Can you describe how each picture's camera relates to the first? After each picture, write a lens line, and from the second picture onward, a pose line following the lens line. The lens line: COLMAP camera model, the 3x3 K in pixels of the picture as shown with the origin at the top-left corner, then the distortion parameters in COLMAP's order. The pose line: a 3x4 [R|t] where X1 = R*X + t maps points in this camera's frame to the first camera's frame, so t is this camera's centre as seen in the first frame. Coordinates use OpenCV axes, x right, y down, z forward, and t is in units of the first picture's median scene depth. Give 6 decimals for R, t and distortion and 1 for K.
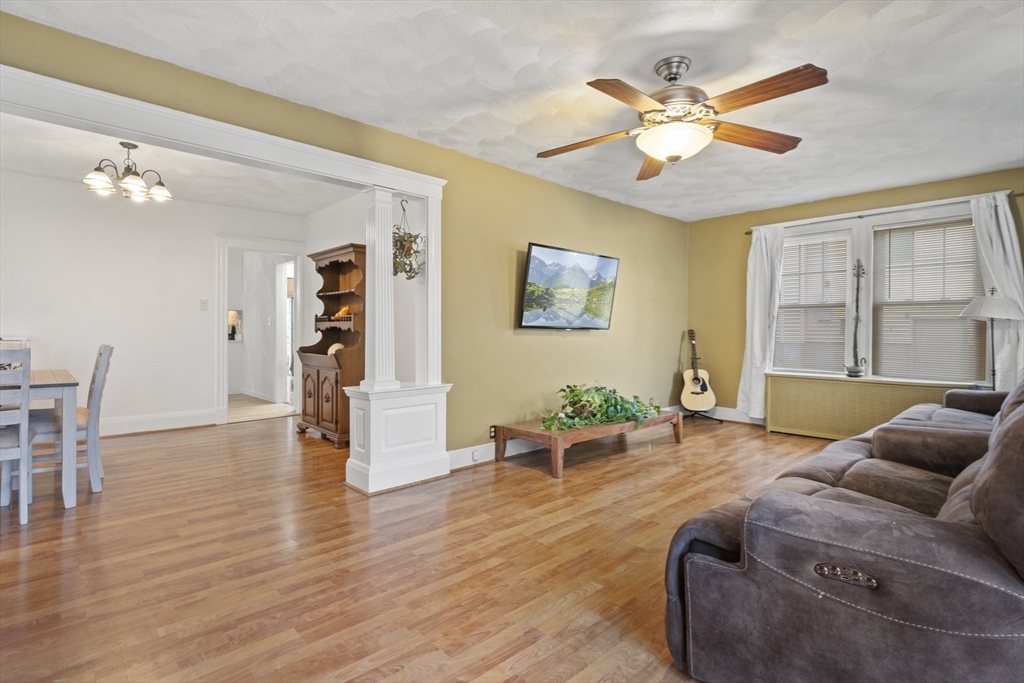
lens RADIAL K [[500.8, 0, 515.4], [0, 500.8, 331.9], [0, 0, 1]] dist [0.002921, -0.001554]
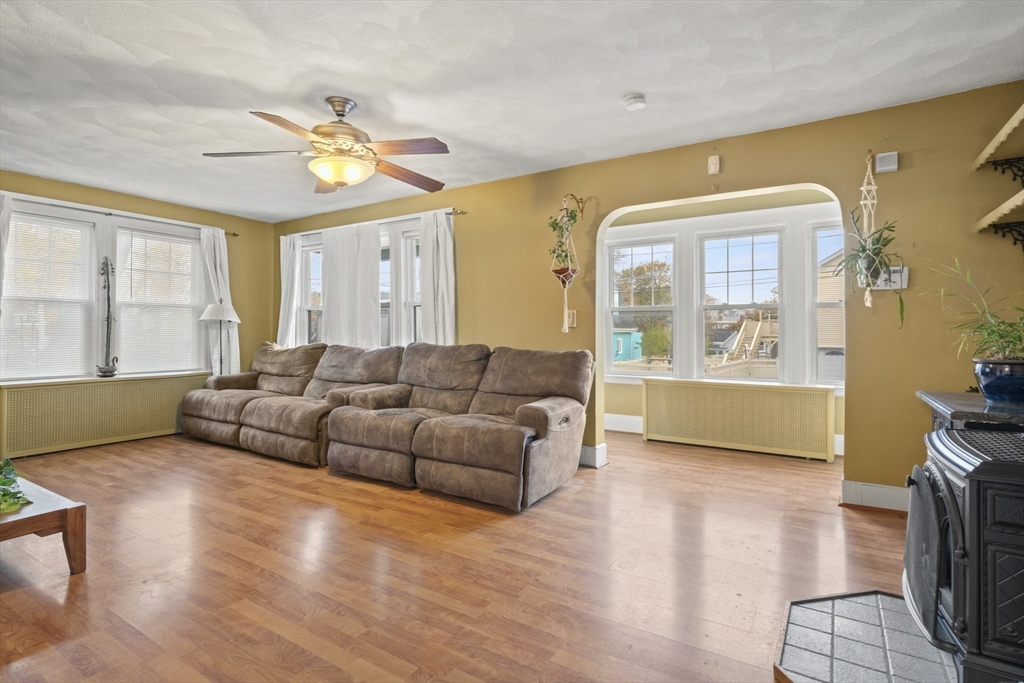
lens RADIAL K [[500.8, 0, 523.7], [0, 500.8, 328.2], [0, 0, 1]] dist [0.002921, -0.001554]
pose [[-0.256850, -0.000430, 0.966451, -0.772628], [-0.003649, 0.999993, -0.000525, -0.012320], [-0.966444, -0.003662, -0.256850, 0.749636]]
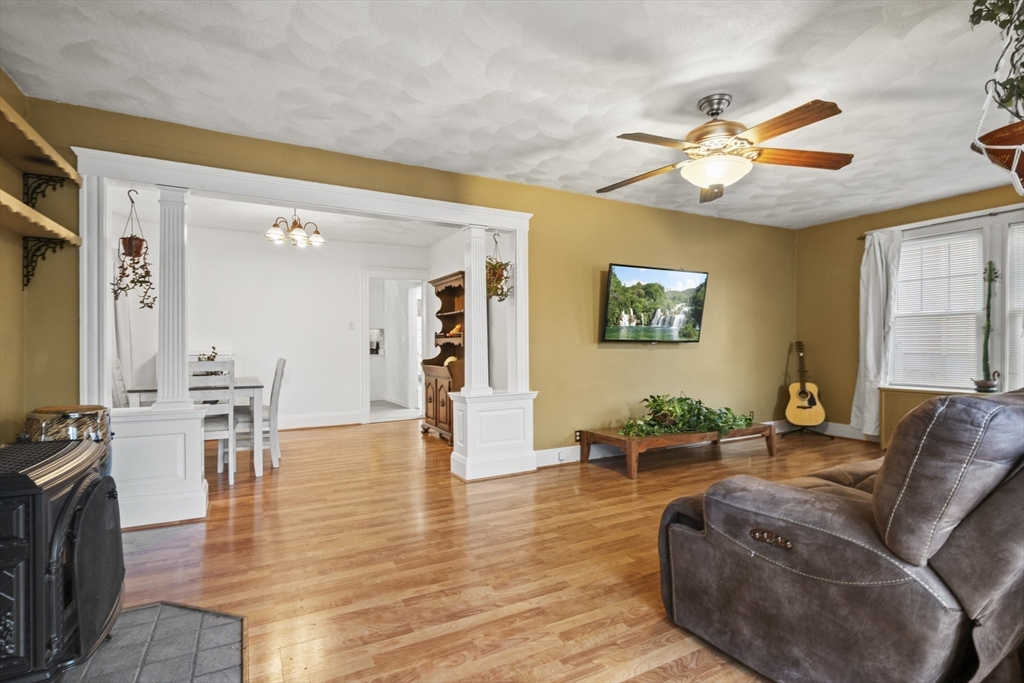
lens RADIAL K [[500.8, 0, 515.9], [0, 500.8, 346.7], [0, 0, 1]] dist [0.002921, -0.001554]
pose [[0.967015, -0.007558, -0.254606, 0.142379], [0.008149, 0.999966, 0.001266, -0.000668], [0.254588, -0.003299, 0.967044, -0.145260]]
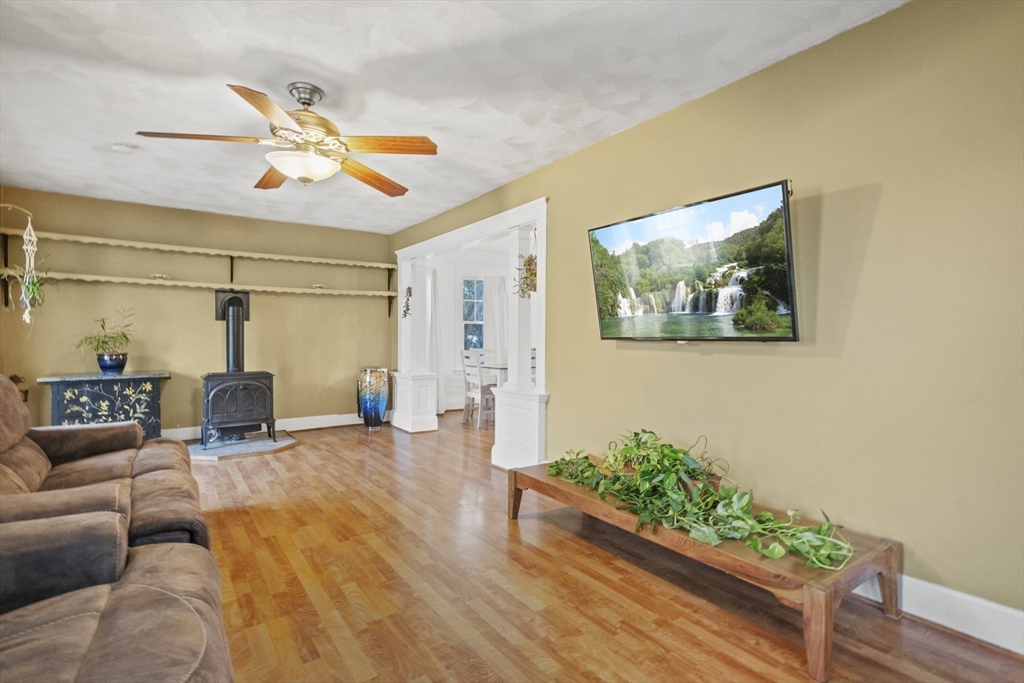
lens RADIAL K [[500.8, 0, 520.6], [0, 500.8, 339.1], [0, 0, 1]] dist [0.002921, -0.001554]
pose [[-0.135535, -0.000037, -0.990773, 1.096076], [-0.000716, 1.000000, 0.000061, -0.013020], [0.990772, 0.000718, -0.135535, 1.342394]]
